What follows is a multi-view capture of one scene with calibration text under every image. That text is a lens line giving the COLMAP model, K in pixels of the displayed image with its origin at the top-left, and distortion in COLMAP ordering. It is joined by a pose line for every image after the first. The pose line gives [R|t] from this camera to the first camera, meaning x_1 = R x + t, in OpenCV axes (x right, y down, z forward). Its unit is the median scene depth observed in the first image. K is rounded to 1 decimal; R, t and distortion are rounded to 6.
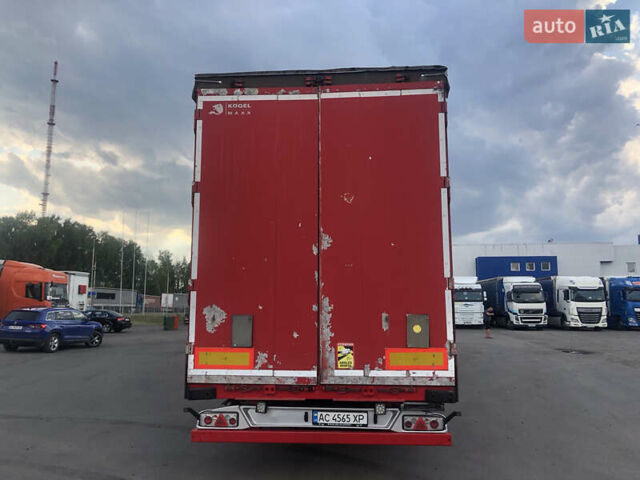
lens RADIAL K [[535.4, 0, 317.2], [0, 535.4, 237.7], [0, 0, 1]] dist [0.087153, -0.016254]
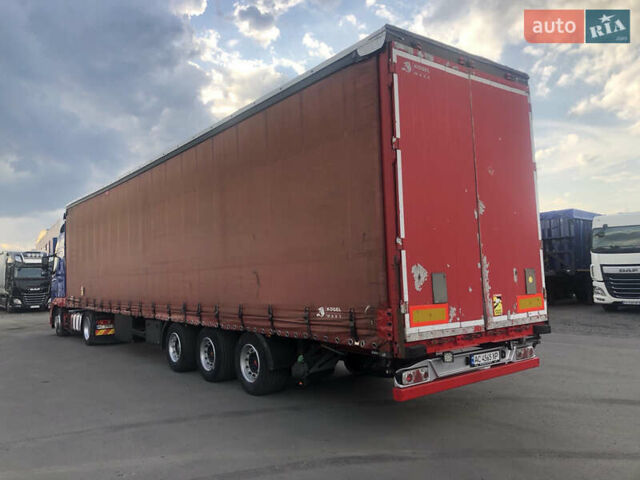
lens RADIAL K [[535.4, 0, 317.2], [0, 535.4, 238.6], [0, 0, 1]] dist [0.087153, -0.016254]
pose [[0.724850, 0.019696, 0.688625, -1.042194], [-0.041071, 0.999049, 0.014657, 0.072102], [-0.687681, -0.038906, 0.724969, 0.408544]]
